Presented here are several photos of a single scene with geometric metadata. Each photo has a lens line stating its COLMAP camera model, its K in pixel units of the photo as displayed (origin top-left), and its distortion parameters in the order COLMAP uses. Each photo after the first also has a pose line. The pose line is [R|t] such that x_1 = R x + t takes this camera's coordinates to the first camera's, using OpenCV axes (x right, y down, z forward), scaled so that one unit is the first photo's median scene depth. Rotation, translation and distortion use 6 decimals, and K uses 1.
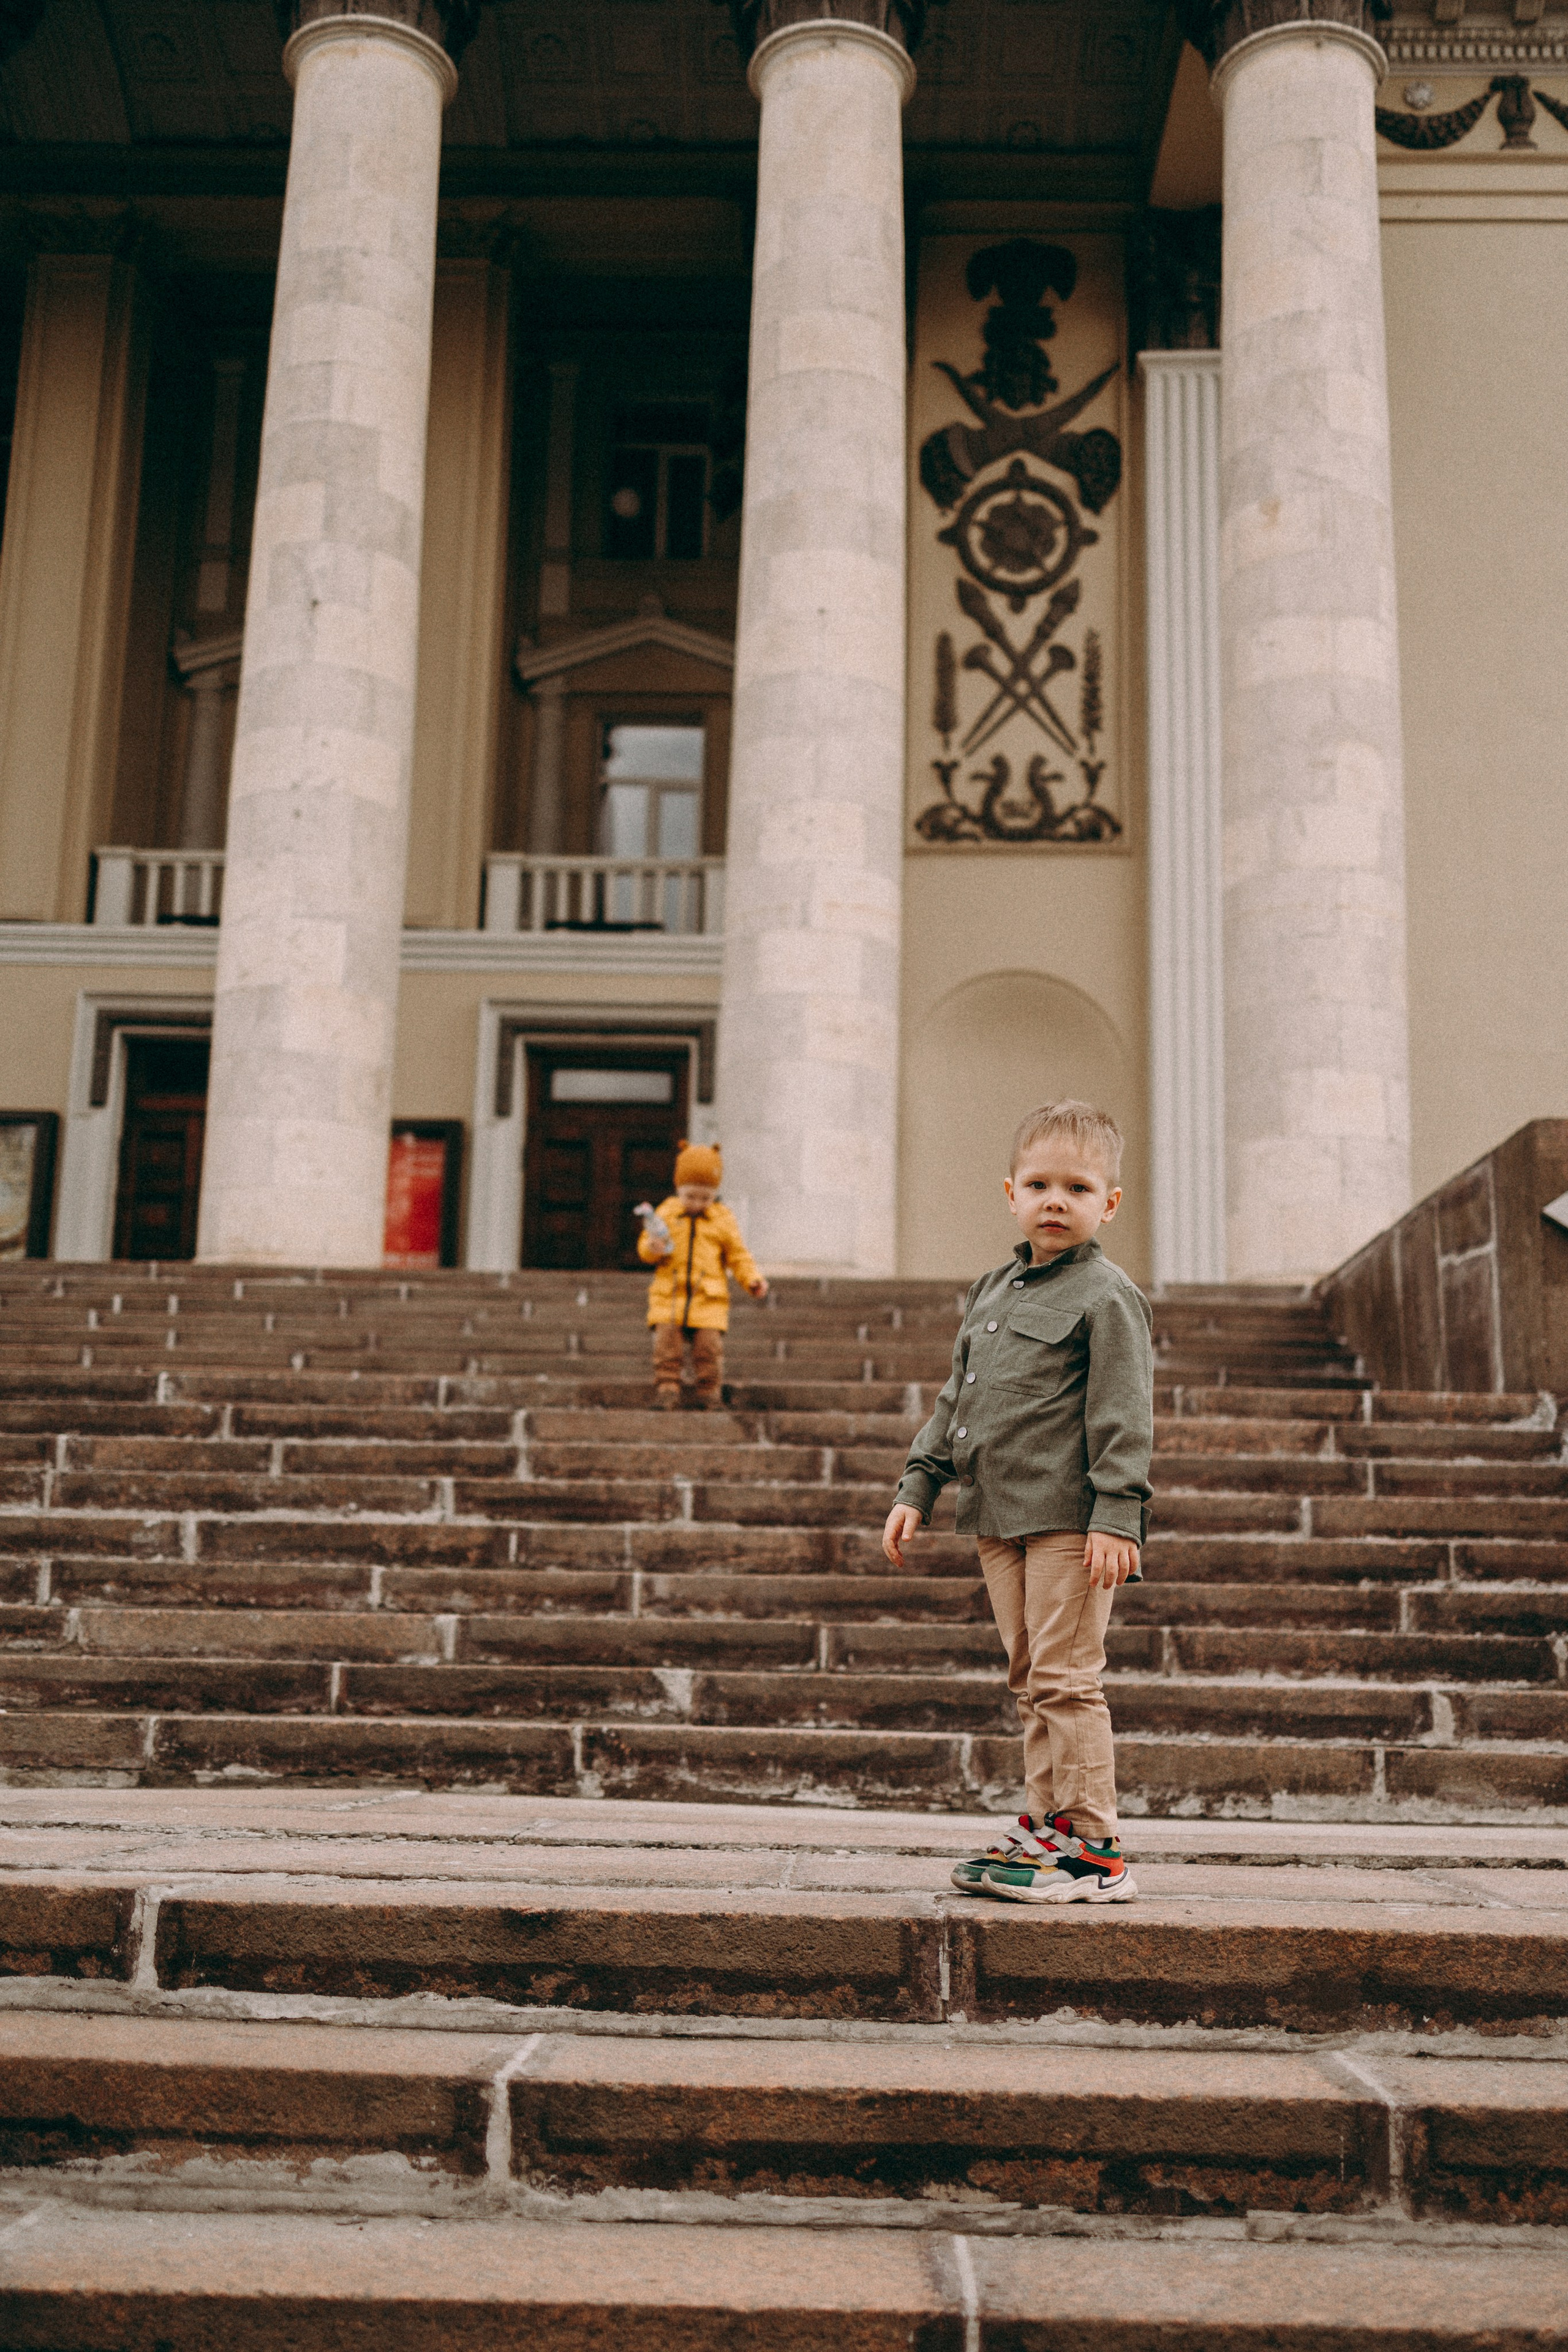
lens RADIAL K [[2391.5, 0, 784.0], [0, 2391.5, 1176.0], [0, 0, 1]] dist [-0.006419, 0.026931]
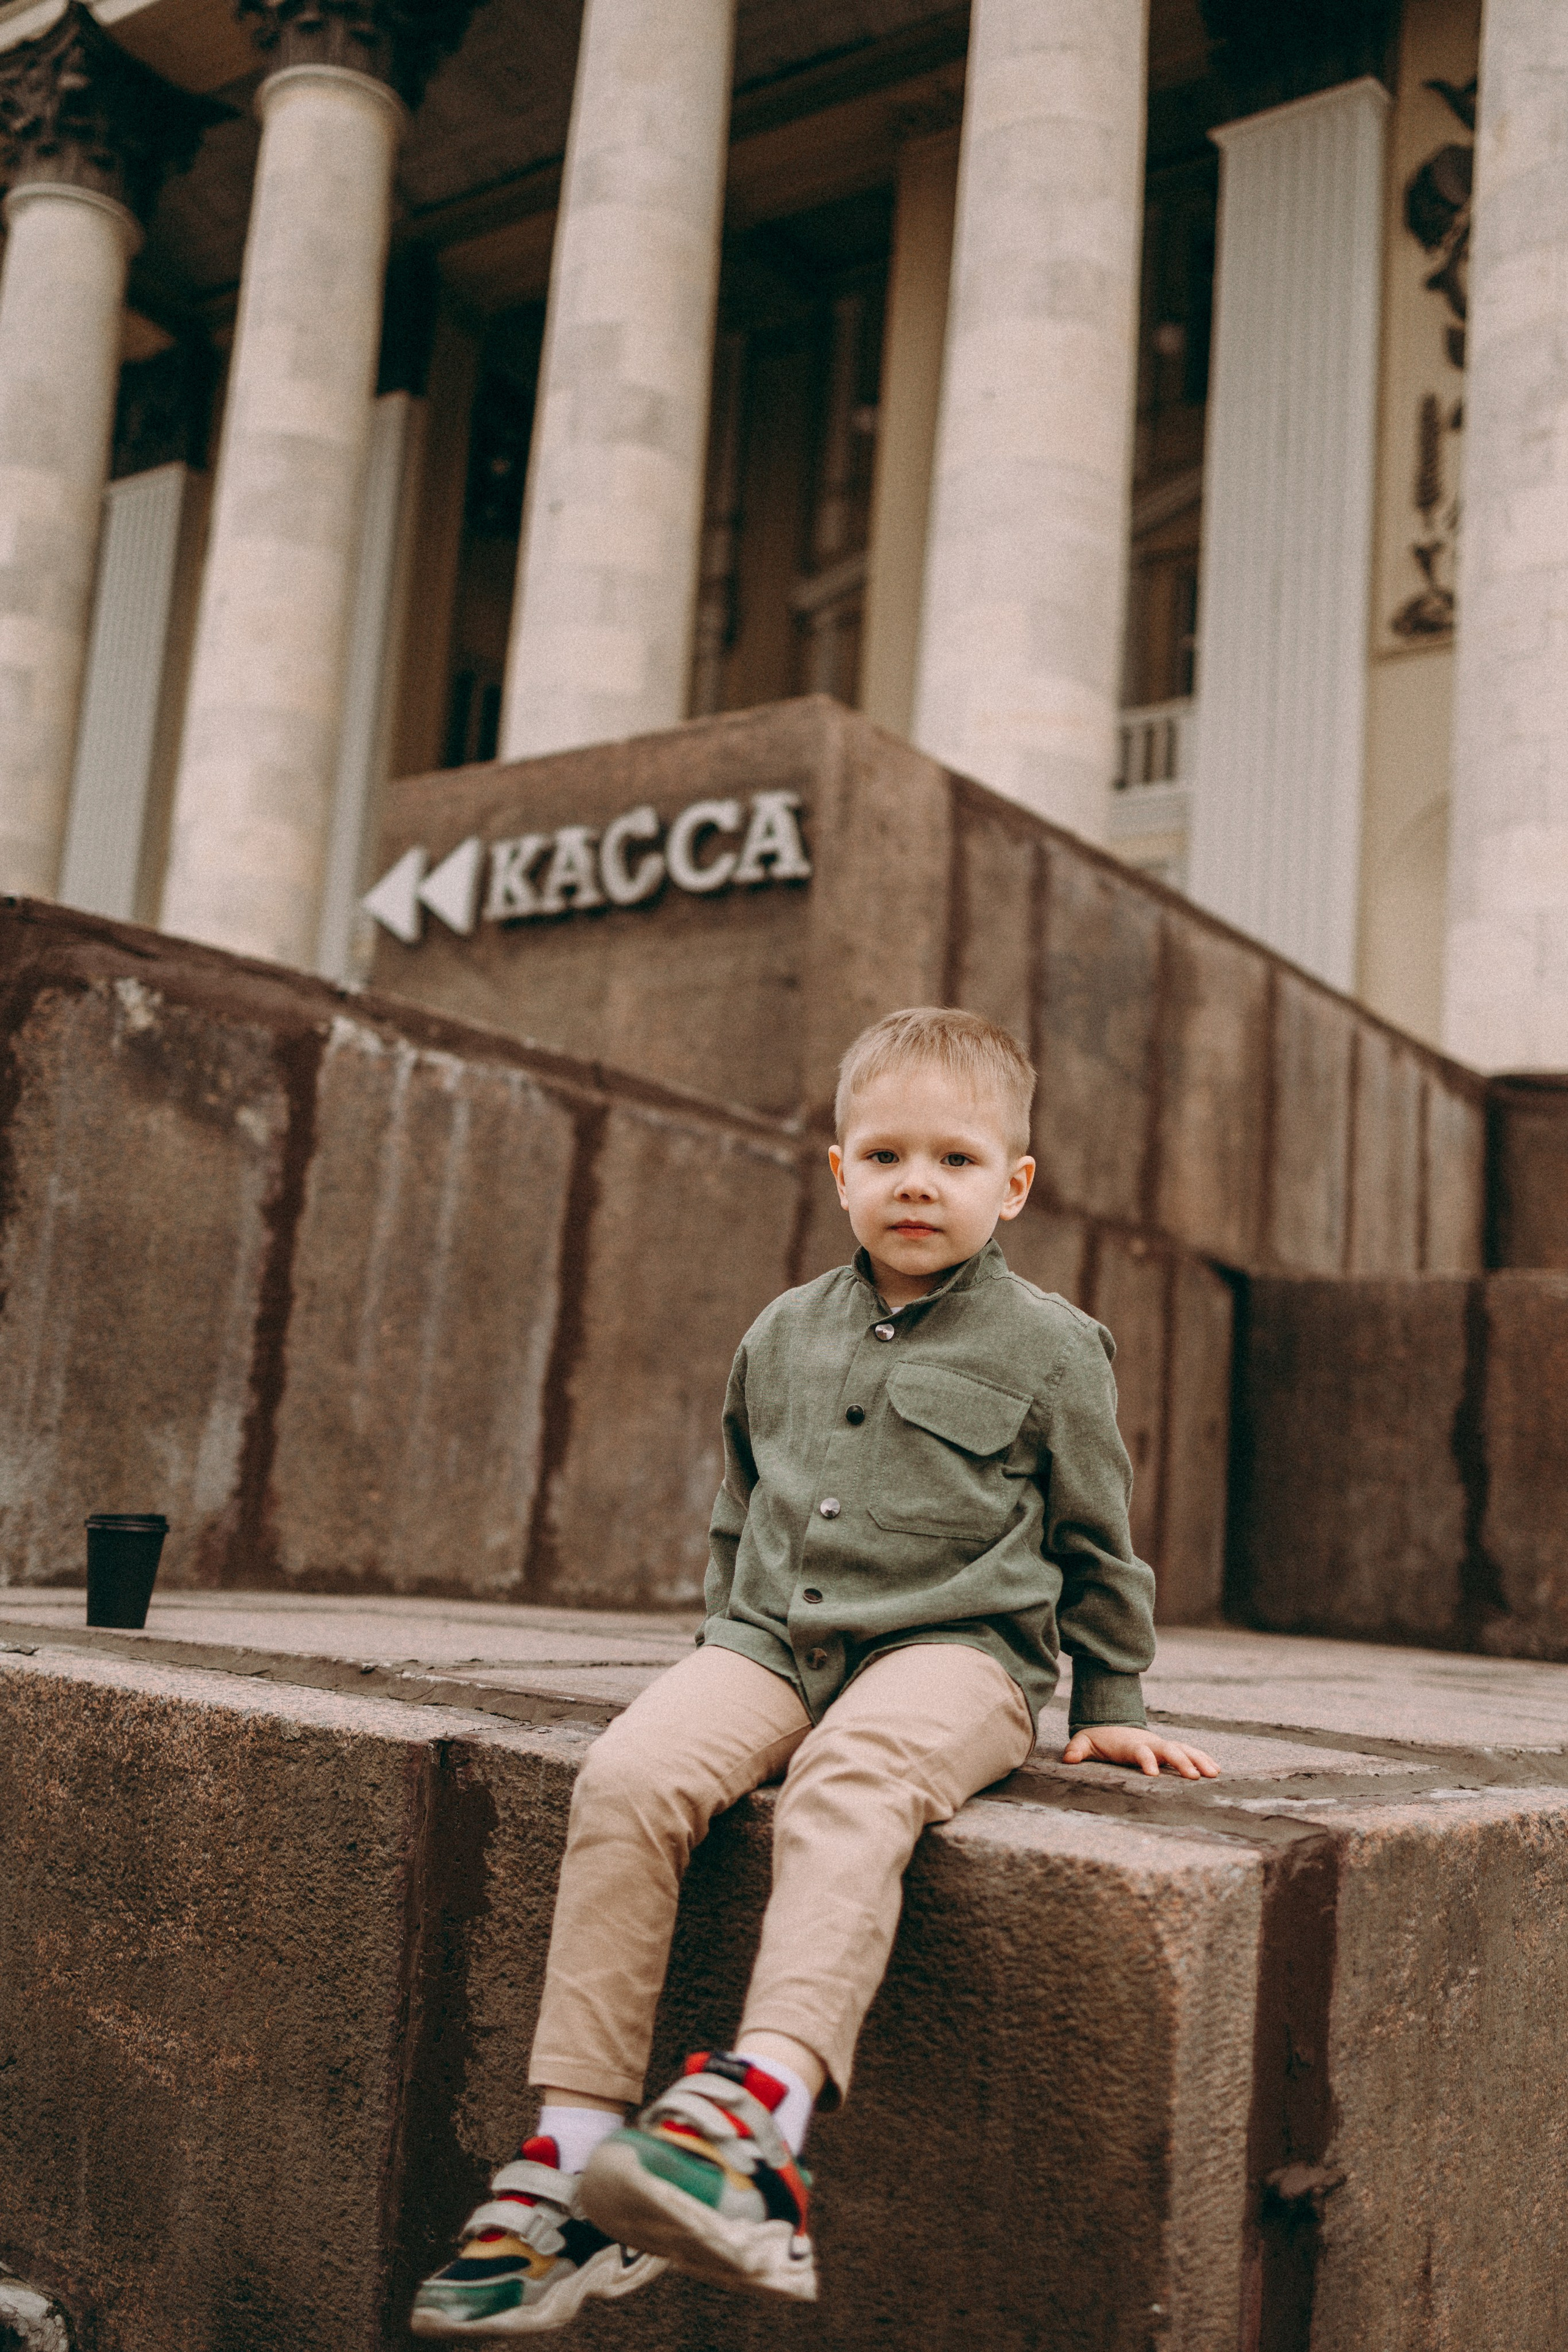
lens RADIAL K [[2353.6, 0, 784.0], [0, 2353.6, 1176.0], [0, 0, 1]] dist [-0.005727, -0.006927]
pose [[0.816680, -0.050658, -0.574862, 1.085039], [0.053000, 0.998514, -0.012697, 0.152274], [0.574651, -0.020098, 0.818152, 0.565185]]
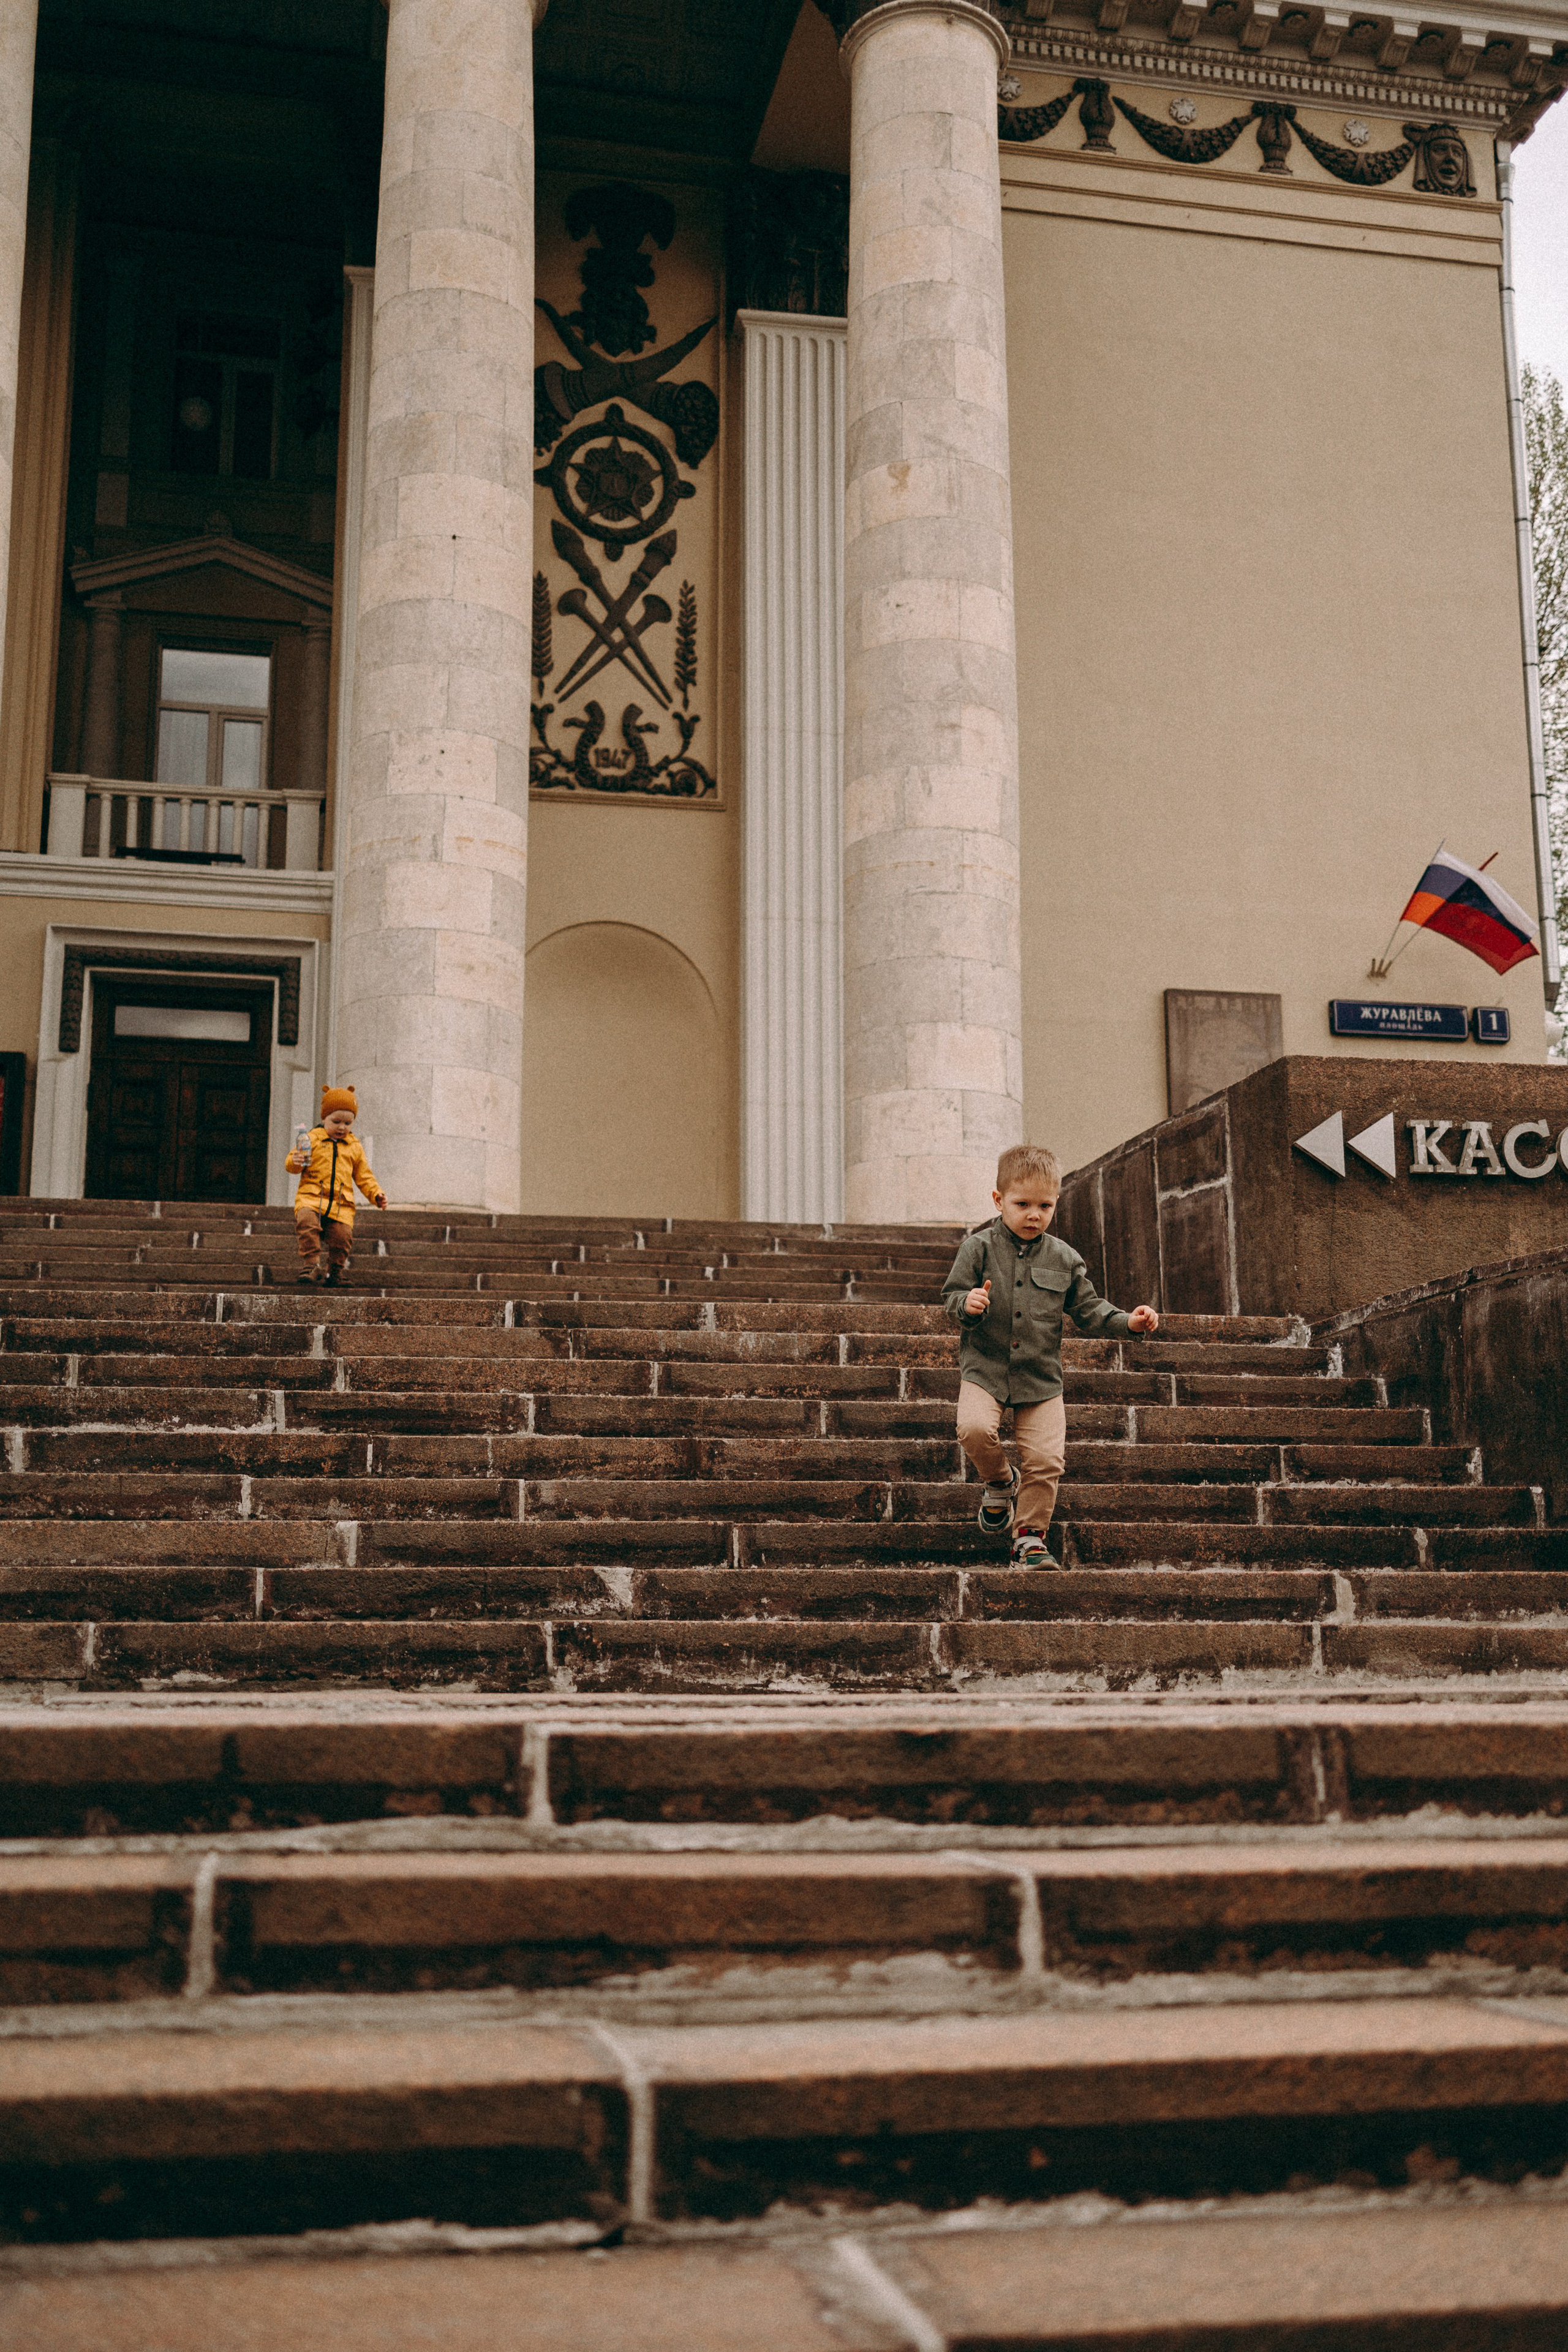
lens RADIAL K [[2421.5, 0, 780.6], [0, 2421.5, 1160.2], [0, 0, 1]] dist [0.012023, -0.005383]
pose [[0.972893, 0.020820, 0.230315, -0.191528], [-0.021586, 0.999767, 0.000808, 0.033662], [-0.230245, -0.005758, 0.973116, 0.016551]]
